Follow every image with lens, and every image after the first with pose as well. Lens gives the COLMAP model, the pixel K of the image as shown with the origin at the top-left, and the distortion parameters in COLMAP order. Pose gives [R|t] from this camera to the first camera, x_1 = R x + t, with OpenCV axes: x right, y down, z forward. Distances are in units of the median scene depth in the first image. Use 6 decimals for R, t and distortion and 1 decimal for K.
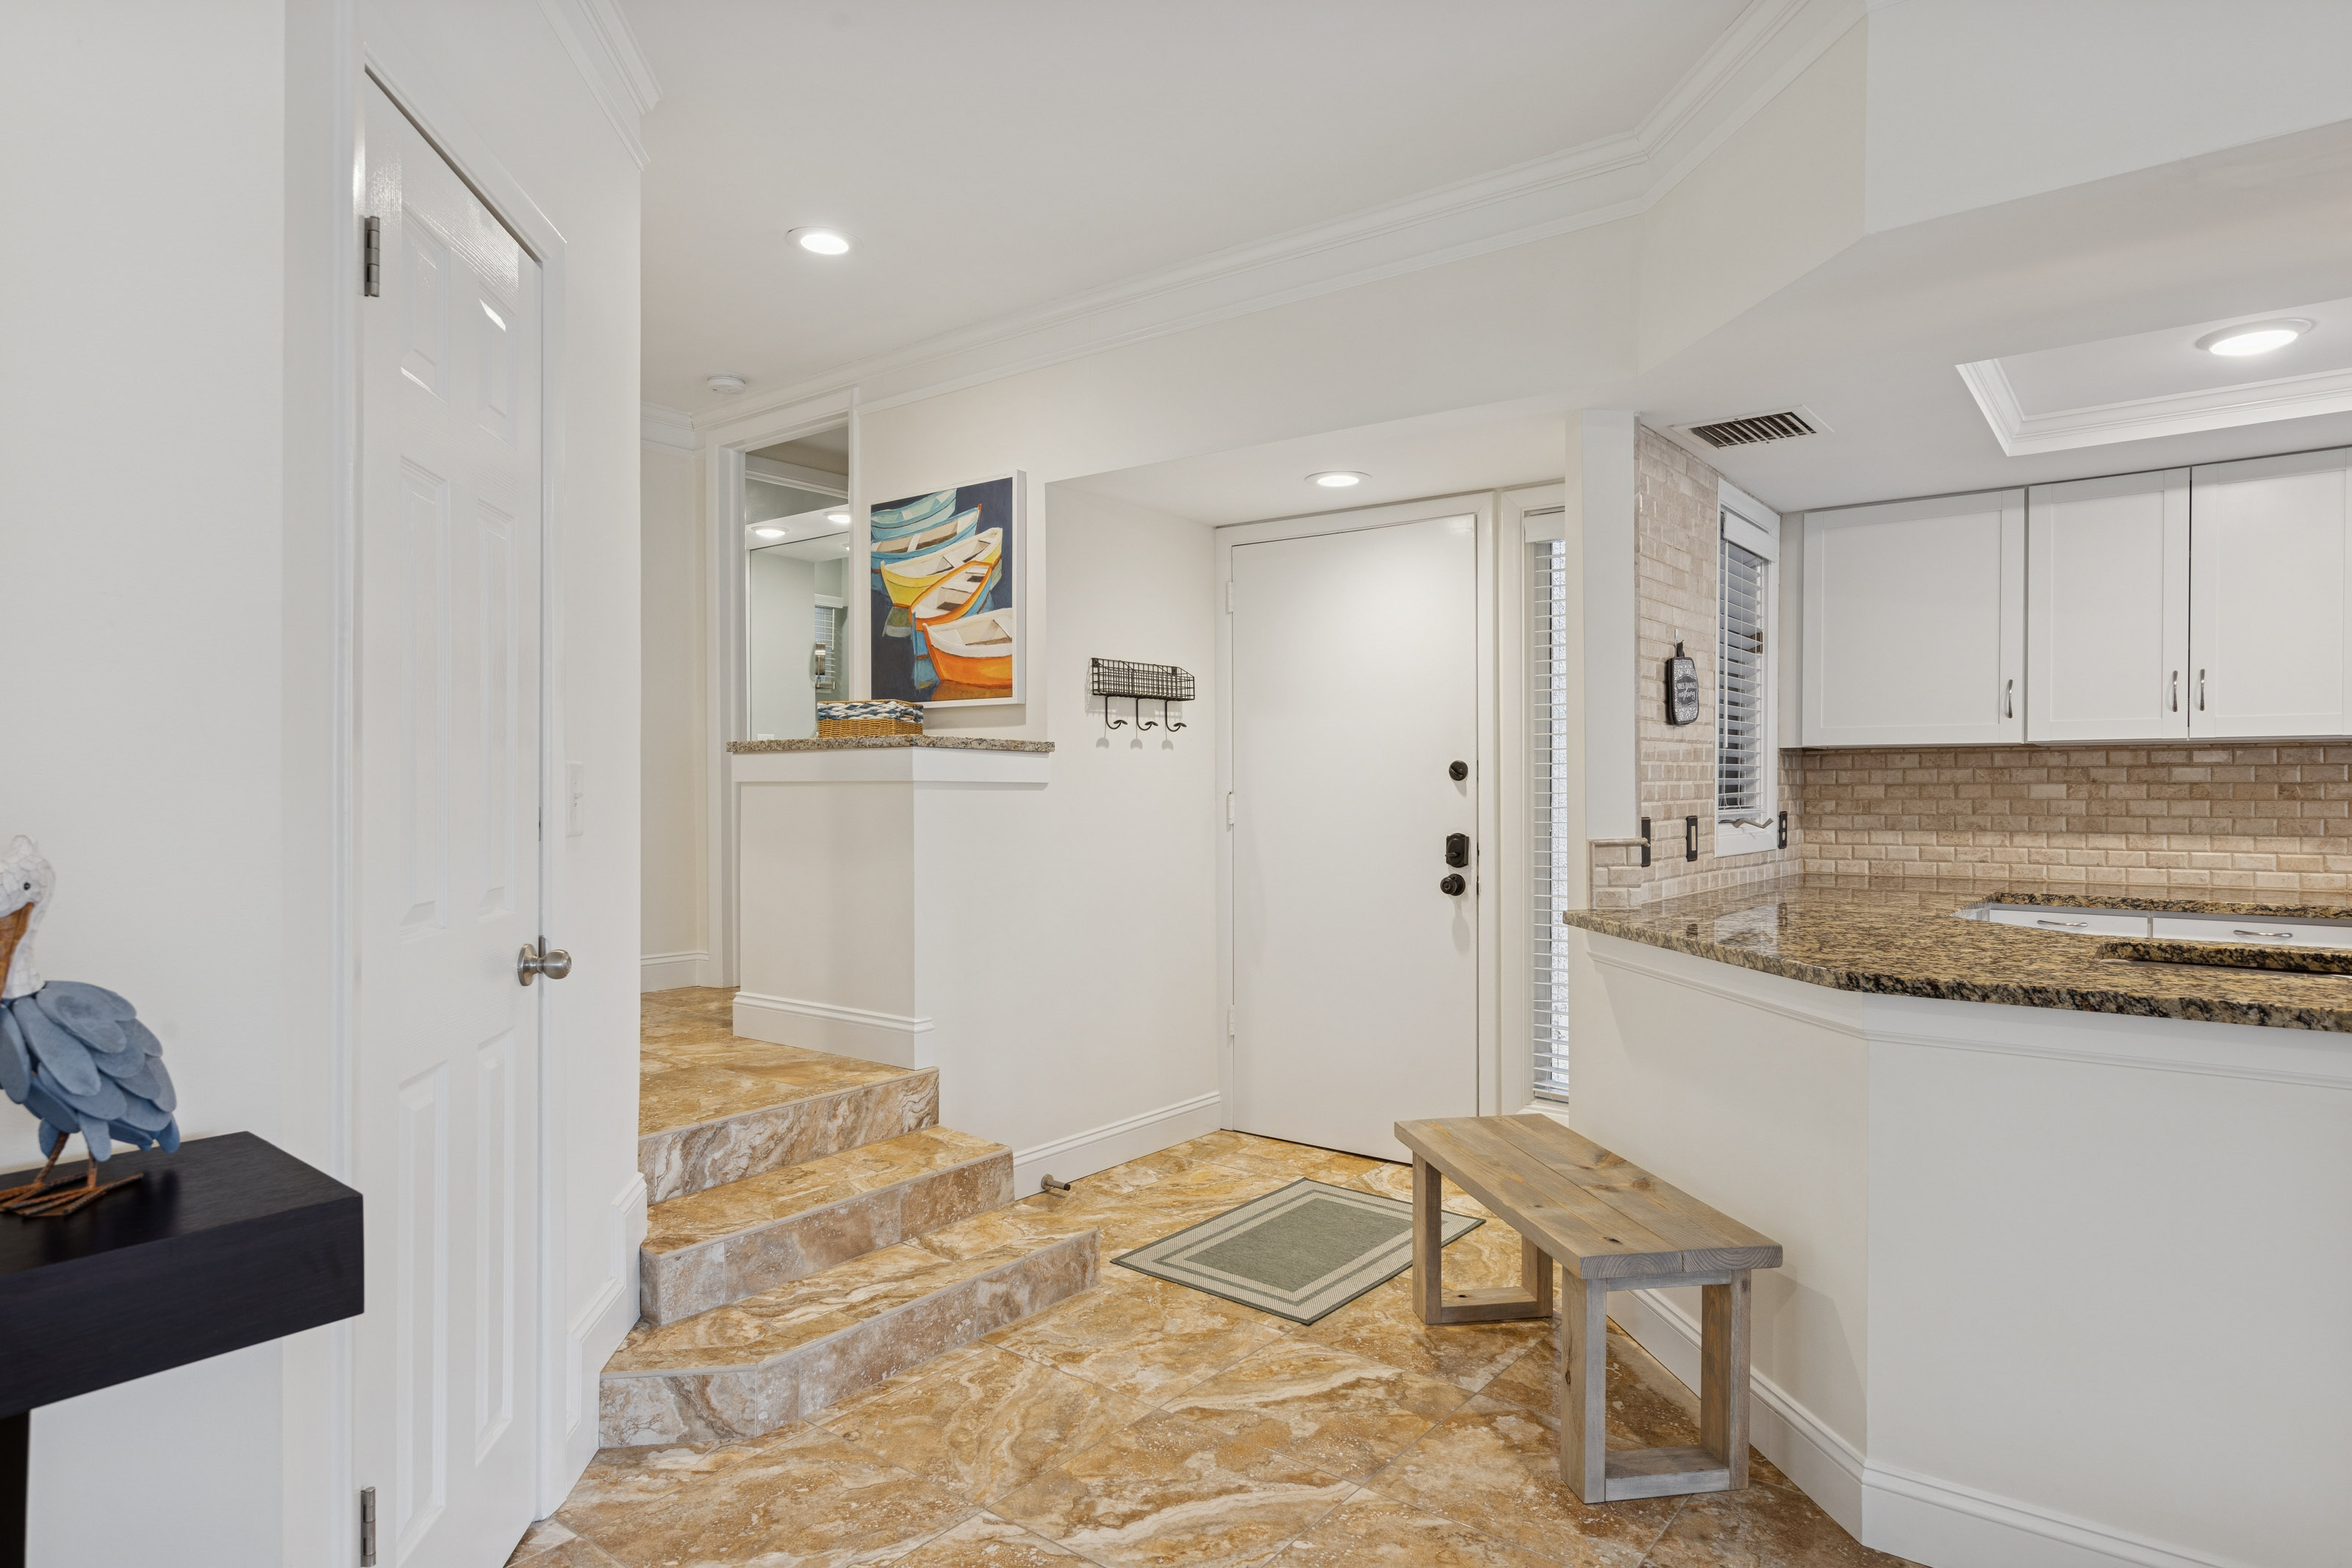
lens RADIAL K [[1325.8, 0, 1178.5], [0, 1325.8, 794.3], [0, 0, 1]] dist [0.019231, -0.001316]
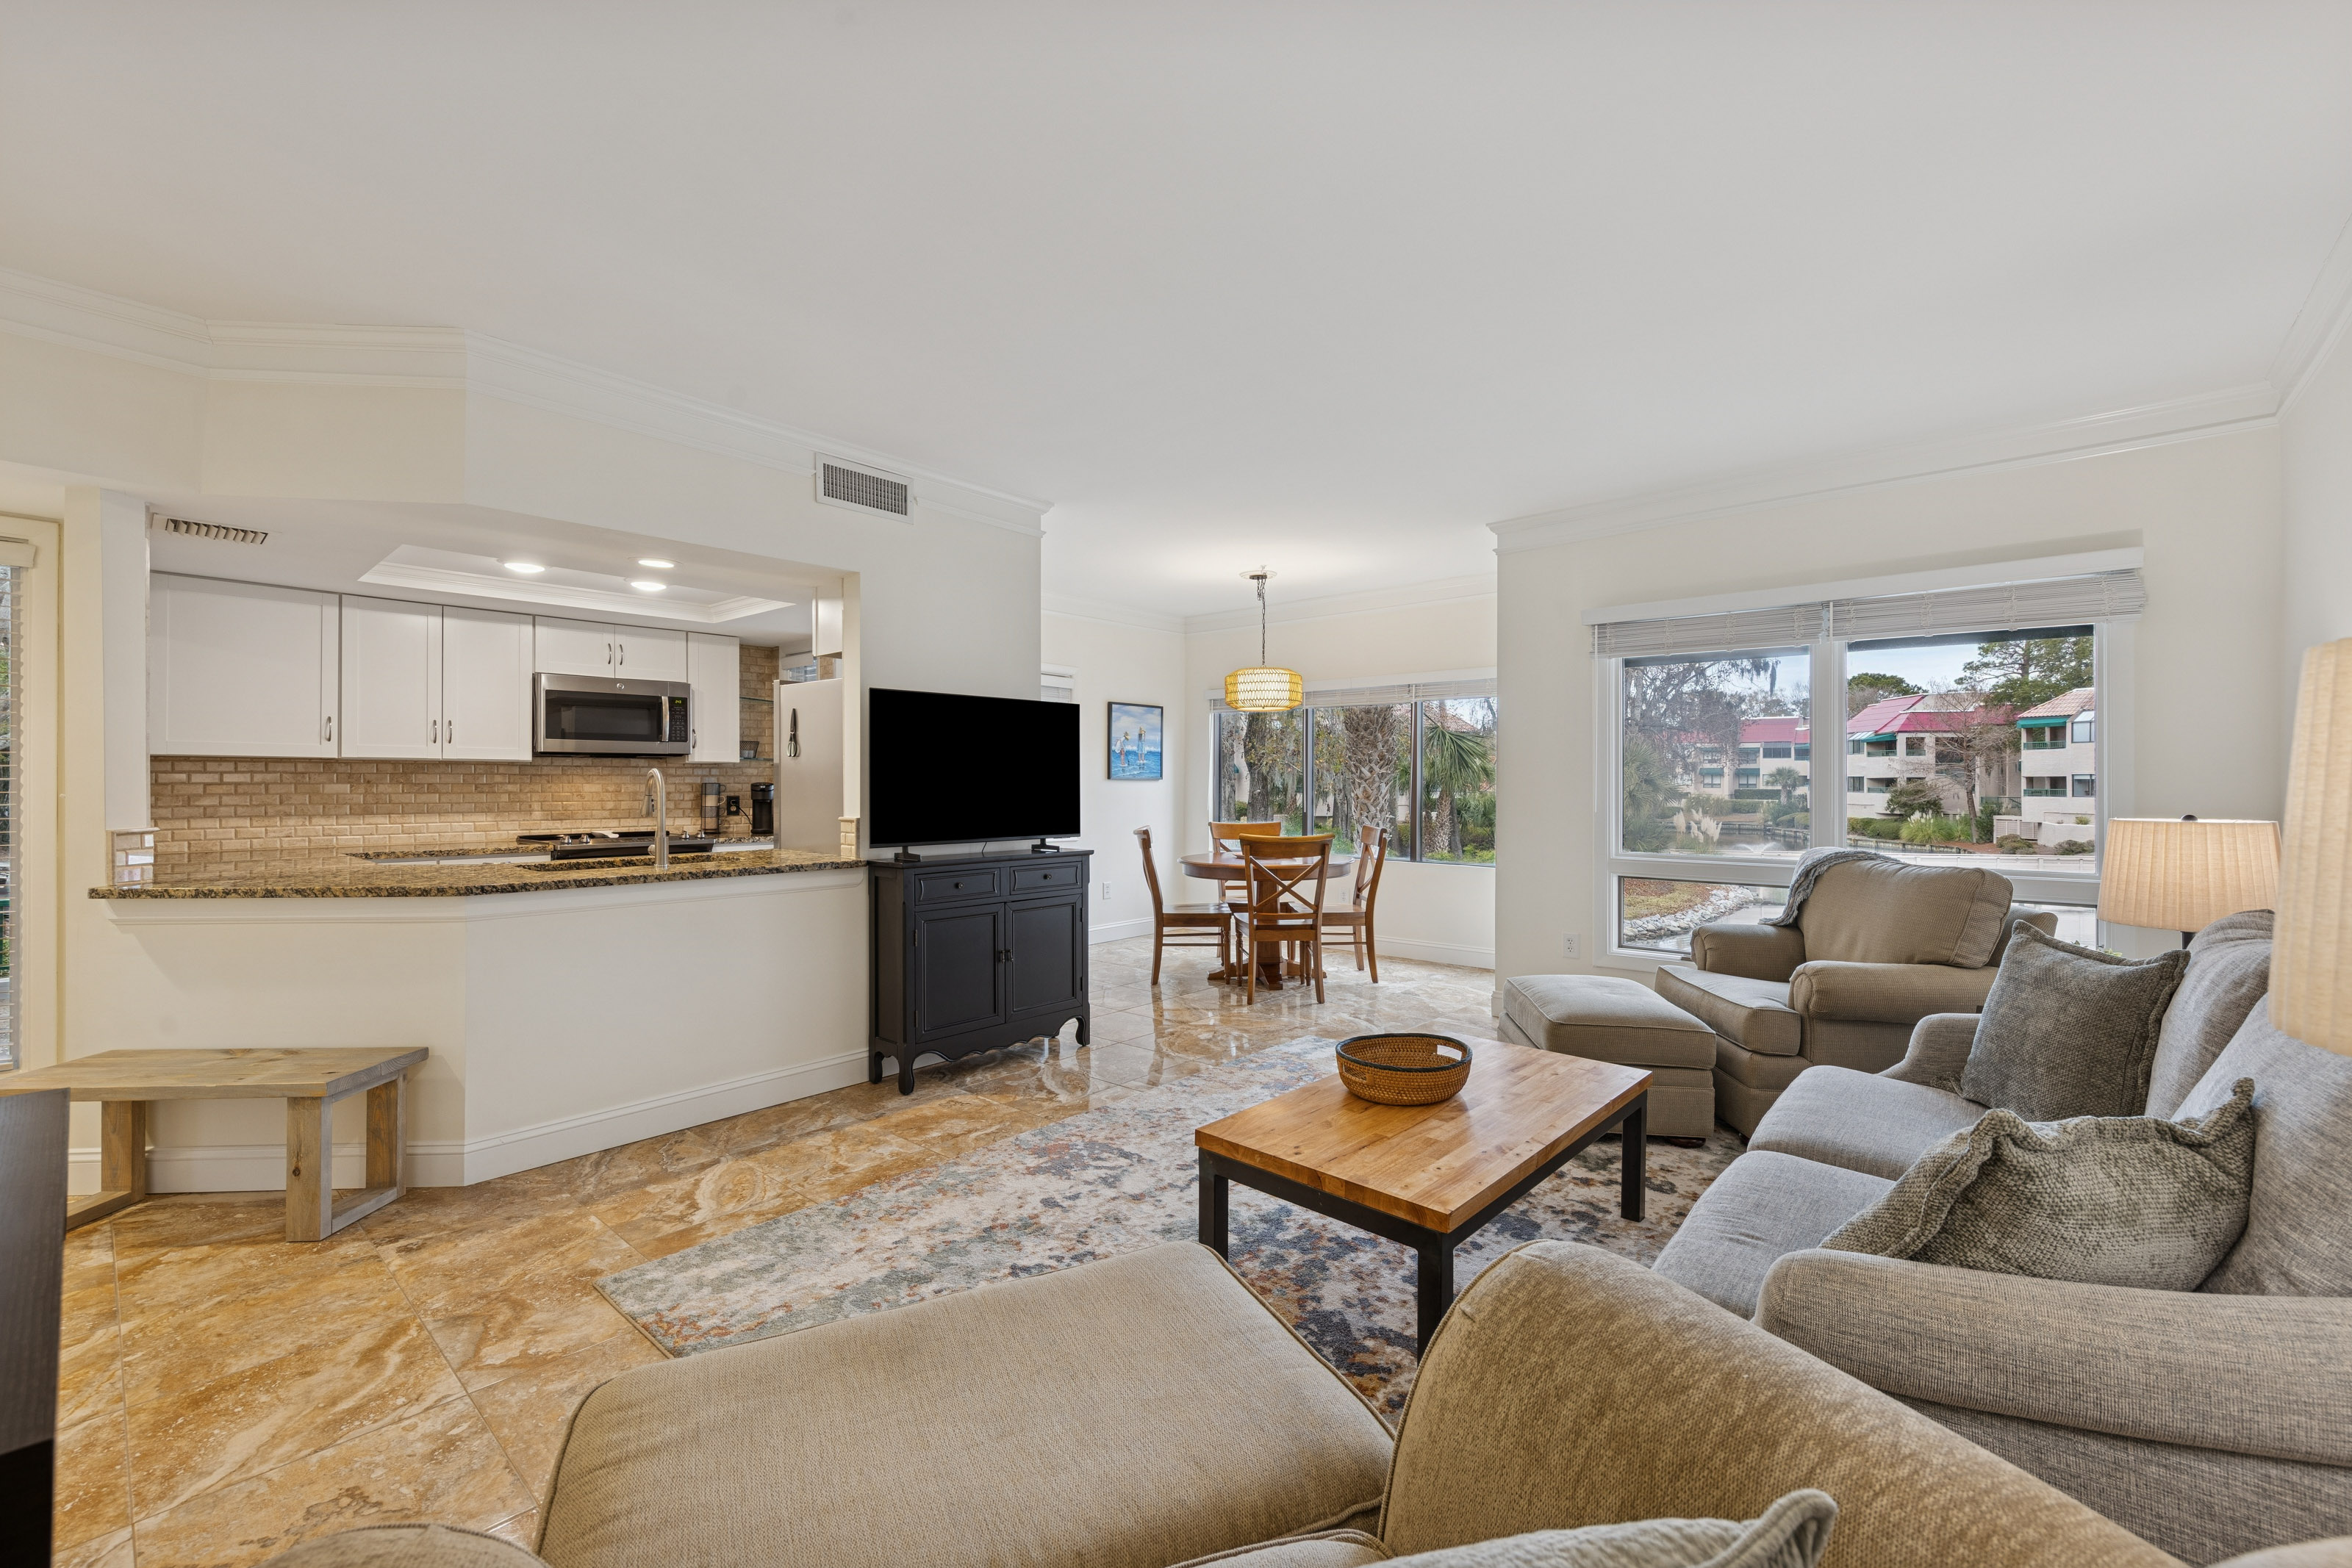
lens RADIAL K [[972.1, 0, 1182.6], [0, 972.1, 780.6], [0, 0, 1]] dist [0.008482, -0.000329]
pose [[0.066187, 0.003080, 0.997803, -0.431688], [0.000473, 0.999995, -0.003119, -0.007724], [-0.997807, 0.000678, 0.066185, -0.053320]]
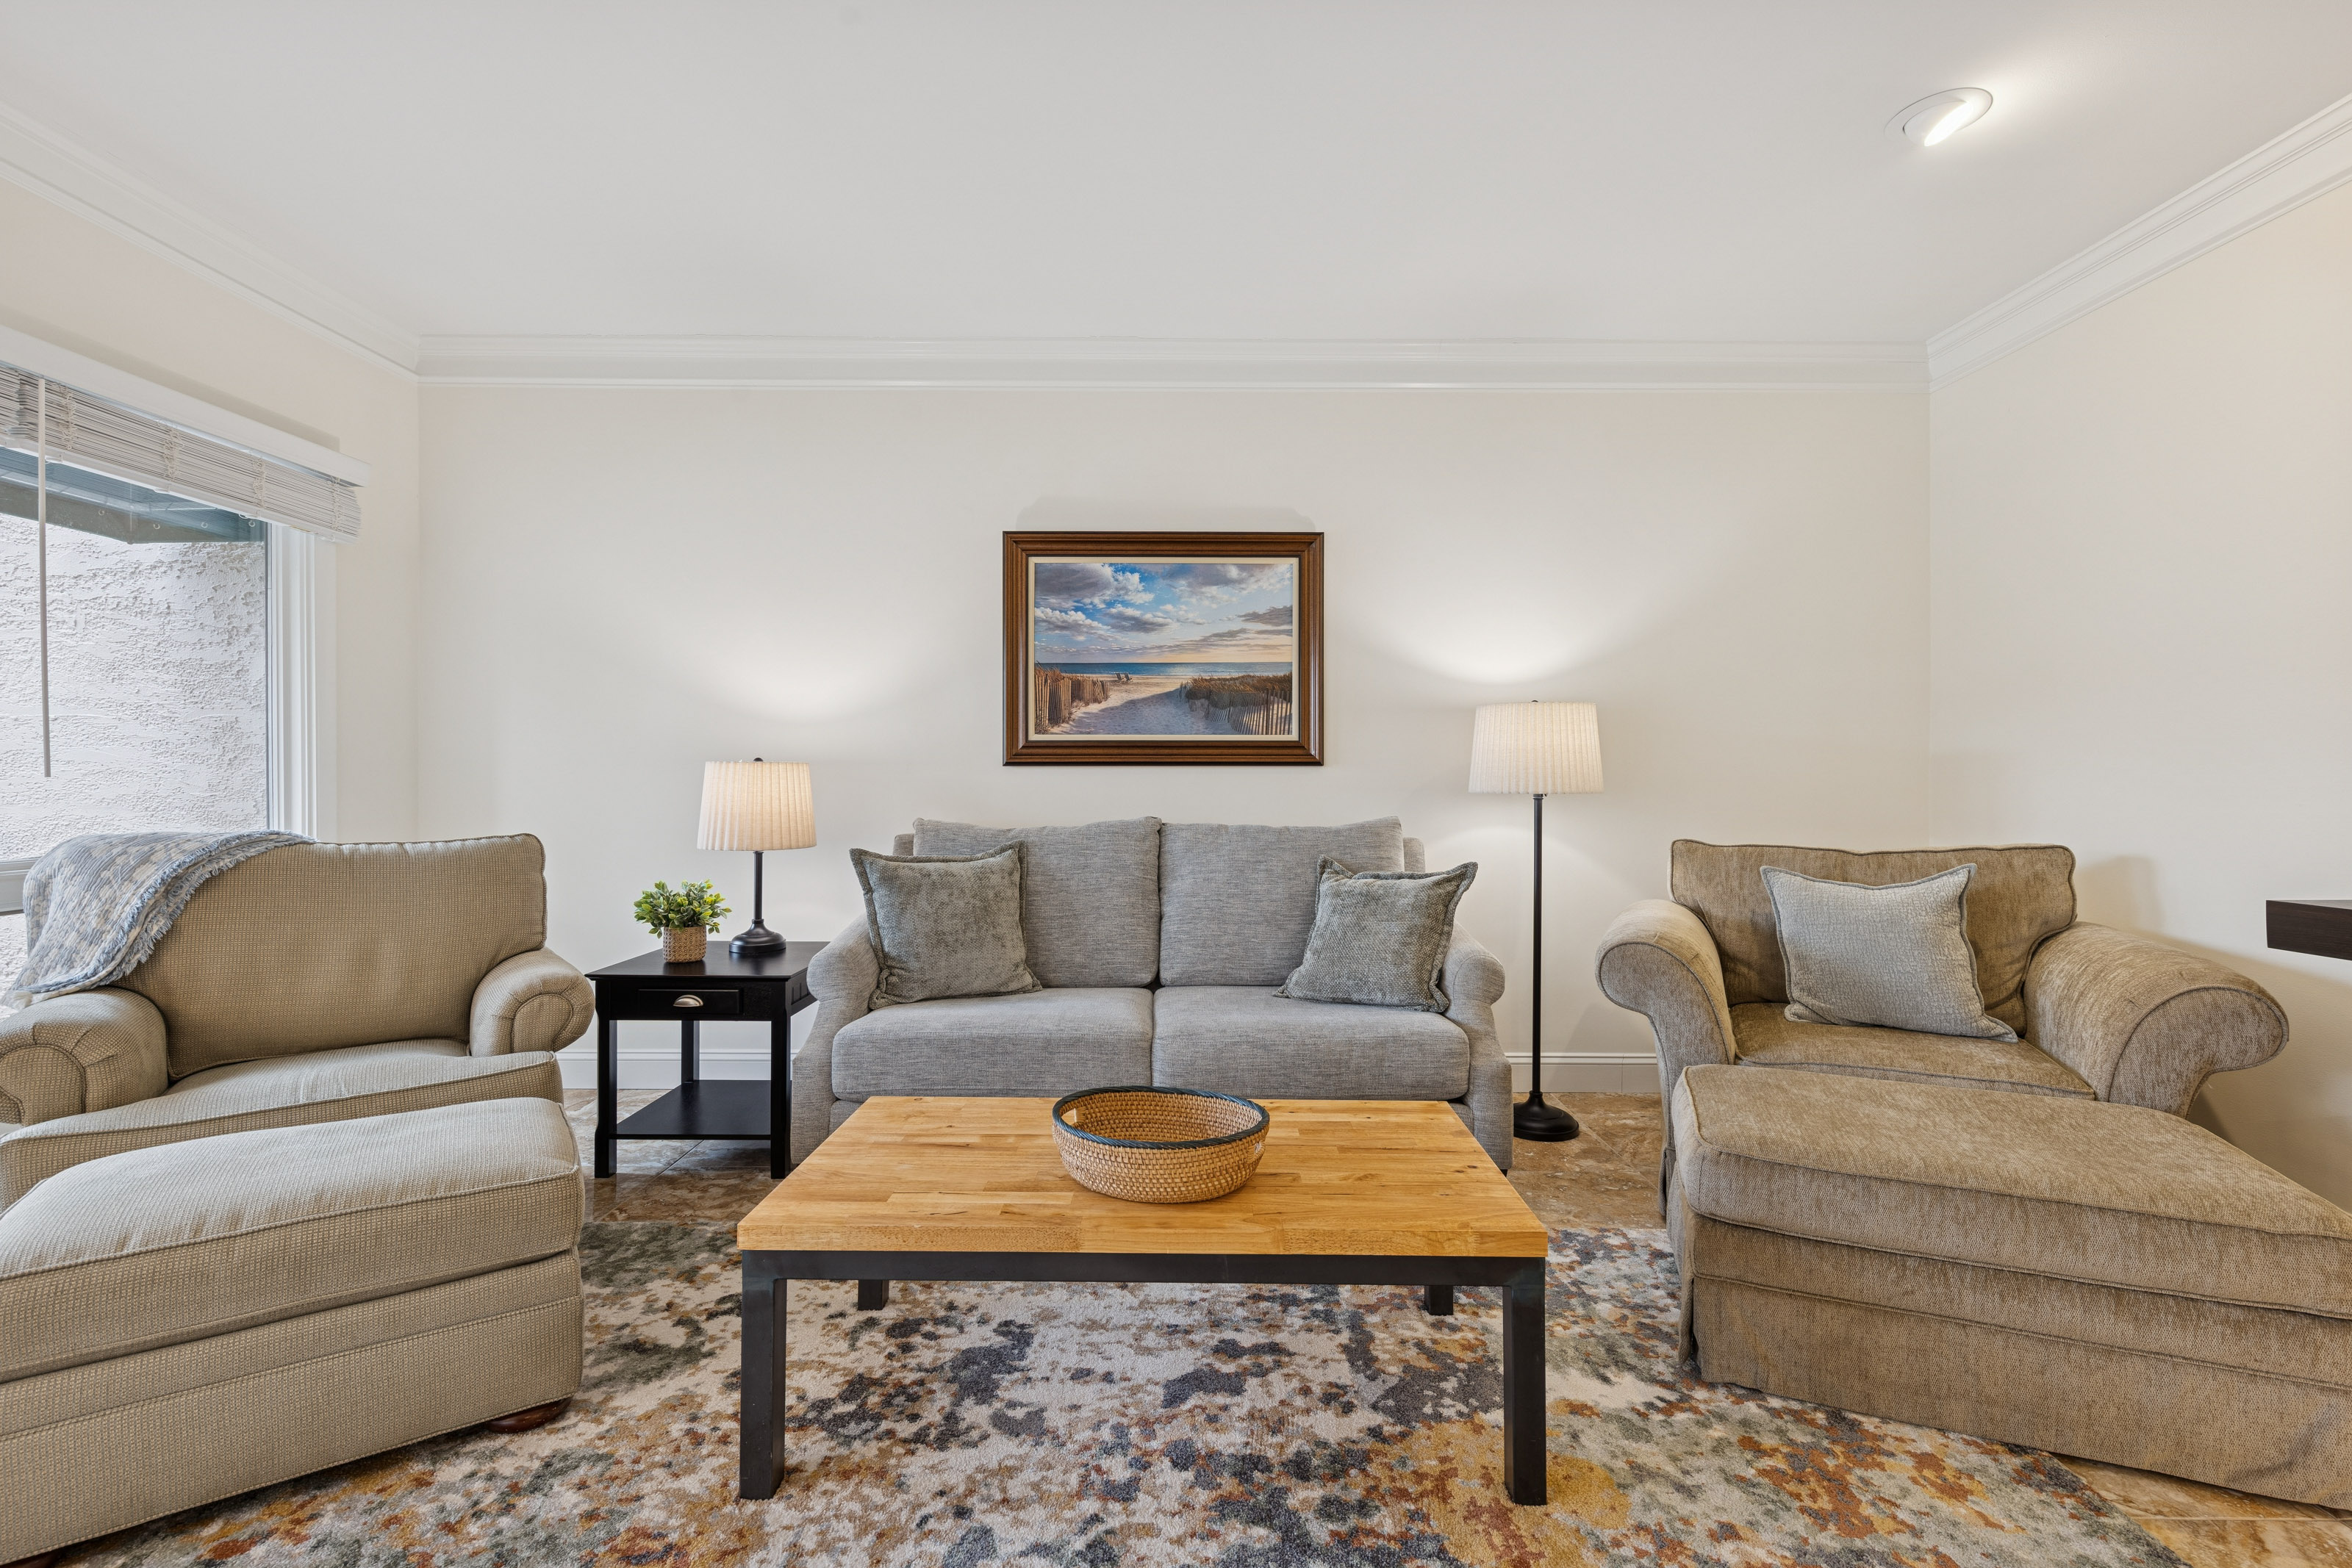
lens RADIAL K [[1043.4, 0, 1176.0], [0, 1043.4, 775.6], [0, 0, 1]] dist [0.000378, 0.000626]
pose [[-0.786639, 0.000370, -0.617413, 0.466891], [-0.004512, 0.999970, 0.006348, 0.019384], [0.617397, 0.007779, -0.786613, 0.191624]]
